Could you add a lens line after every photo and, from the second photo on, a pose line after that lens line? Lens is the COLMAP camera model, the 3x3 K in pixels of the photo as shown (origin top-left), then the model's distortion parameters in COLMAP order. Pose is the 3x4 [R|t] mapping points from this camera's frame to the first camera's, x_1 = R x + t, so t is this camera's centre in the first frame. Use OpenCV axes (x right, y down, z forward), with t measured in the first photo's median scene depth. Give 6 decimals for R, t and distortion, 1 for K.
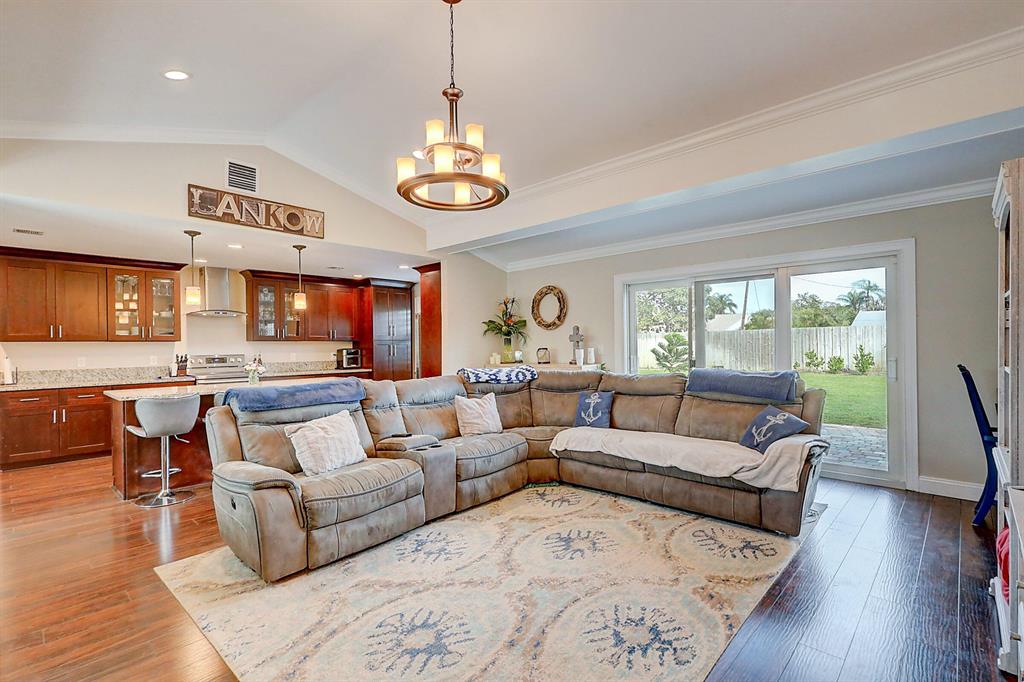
lens RADIAL K [[477.2, 0, 507.6], [0, 477.2, 344.8], [0, 0, 1]] dist [0.003376, 0.000699]
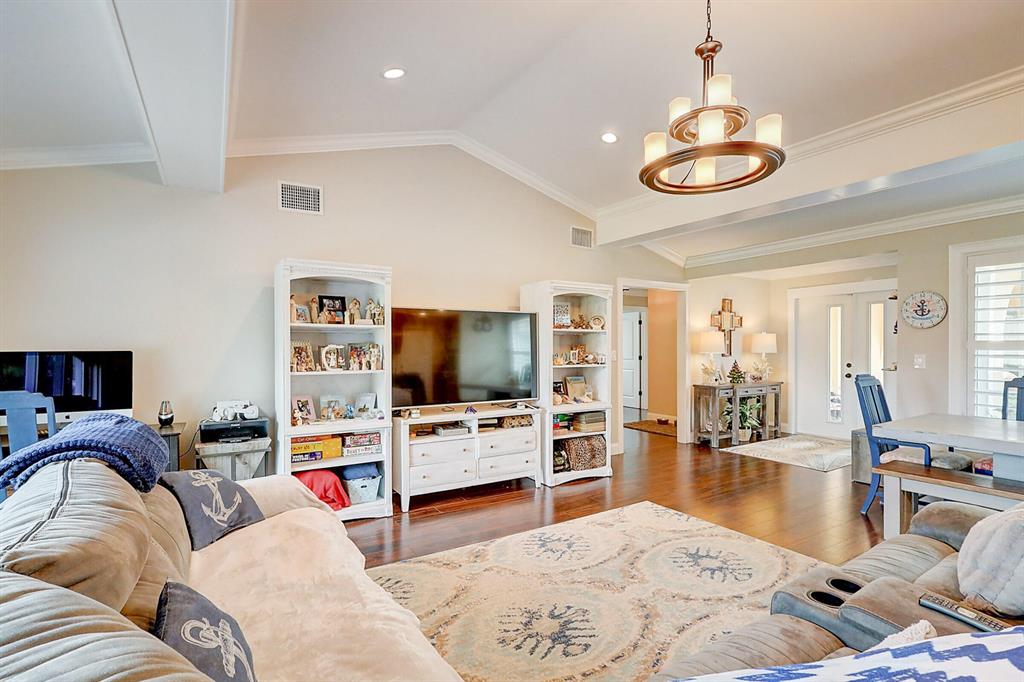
lens RADIAL K [[485.9, 0, 508.1], [0, 485.9, 348.9], [0, 0, 1]] dist [-0.000924, 0.002193]
pose [[-0.966520, 0.014313, 0.256191, 0.007073], [0.015034, 0.999887, 0.000857, -0.010388], [-0.256150, 0.004680, -0.966626, 1.252055]]
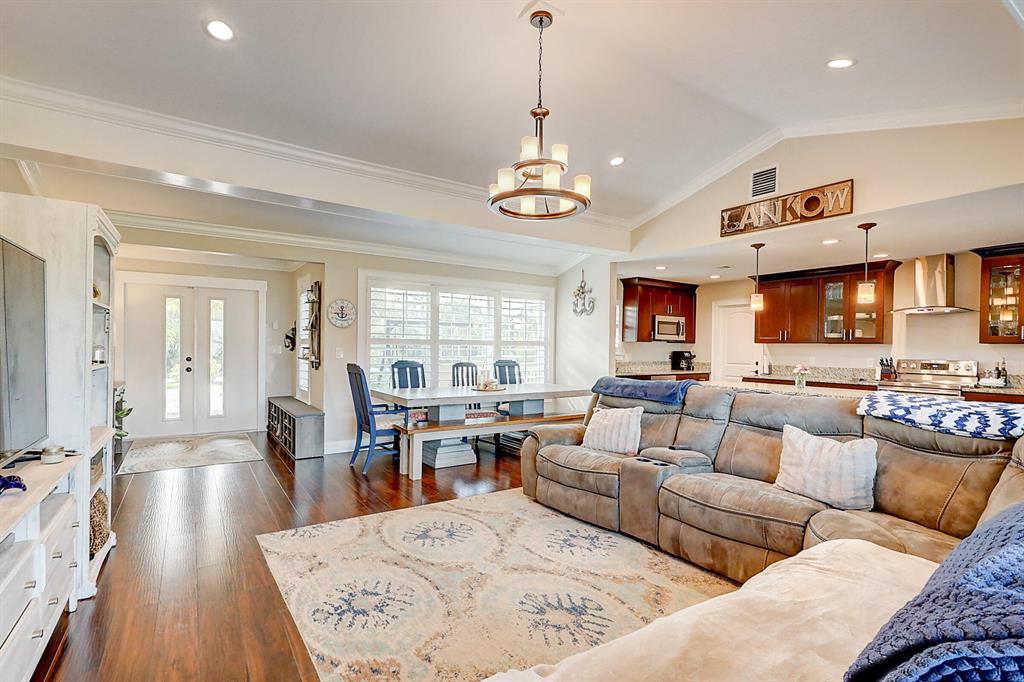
lens RADIAL K [[485.9, 0, 511.9], [0, 485.9, 350.8], [0, 0, 1]] dist [-0.000924, 0.002193]
pose [[-0.221581, 0.016289, -0.975006, 0.642708], [-0.010462, 0.999763, 0.019080, -0.005296], [0.975086, 0.014428, -0.221358, 0.782179]]
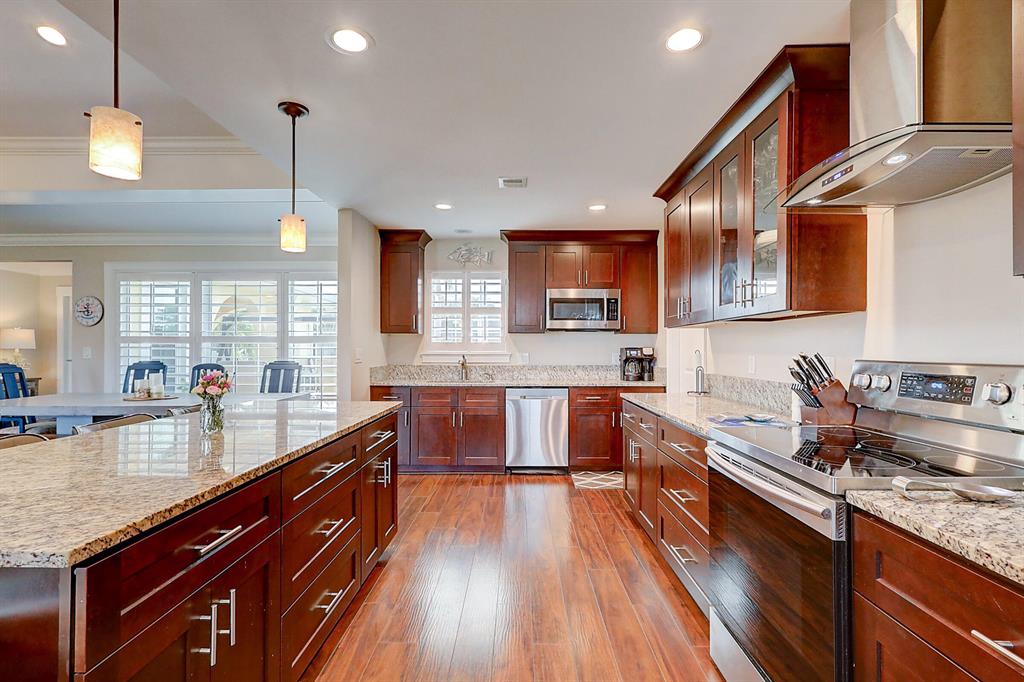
lens RADIAL K [[485.9, 0, 508.3], [0, 485.9, 348.3], [0, 0, 1]] dist [-0.000924, 0.002193]
pose [[-0.733519, 0.010608, -0.679587, -0.528079], [0.008224, 0.999944, 0.006732, 0.019894], [0.679620, -0.000651, -0.733564, 1.725766]]
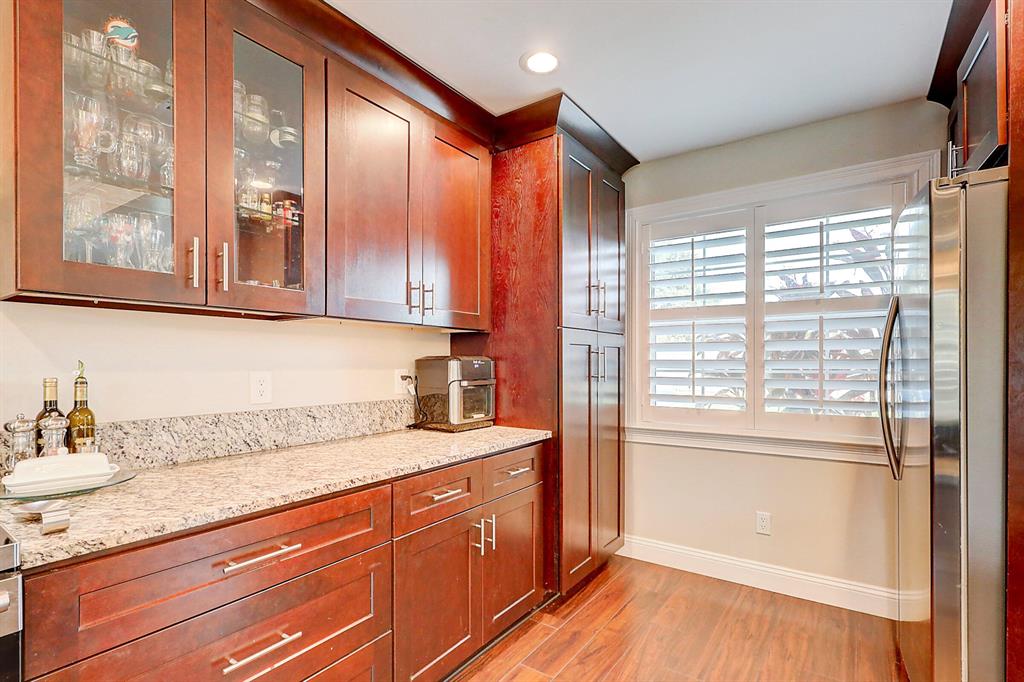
lens RADIAL K [[485.9, 0, 521.6], [0, 485.9, 368.9], [0, 0, 1]] dist [-0.000924, 0.002193]
pose [[0.988165, 0.007358, 0.153218, -0.684639], [-0.010009, 0.999813, 0.016540, 0.021518], [-0.153068, -0.017878, 0.988054, 1.416749]]
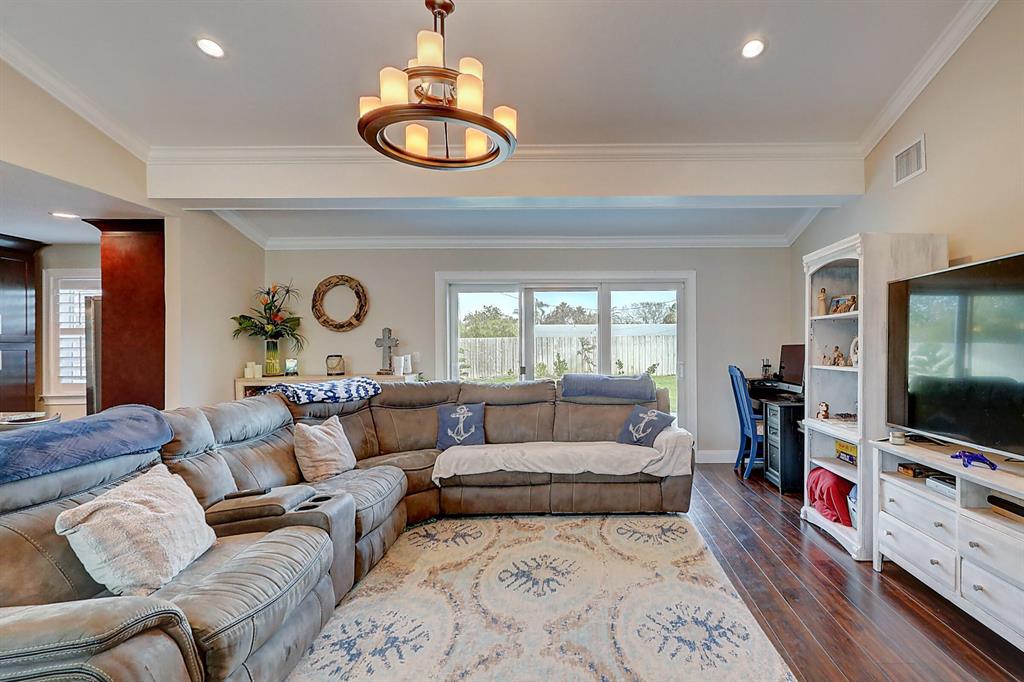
lens RADIAL K [[512.5, 0, 591.4], [0, 512.5, 349.8], [0, 0, 1]] dist [-0.000840, 0.000300]
pose [[0.715329, 0.006630, 0.698757, -0.323739], [-0.002207, 0.999971, -0.007229, 0.005633], [-0.698785, 0.003629, 0.715323, 0.181638]]
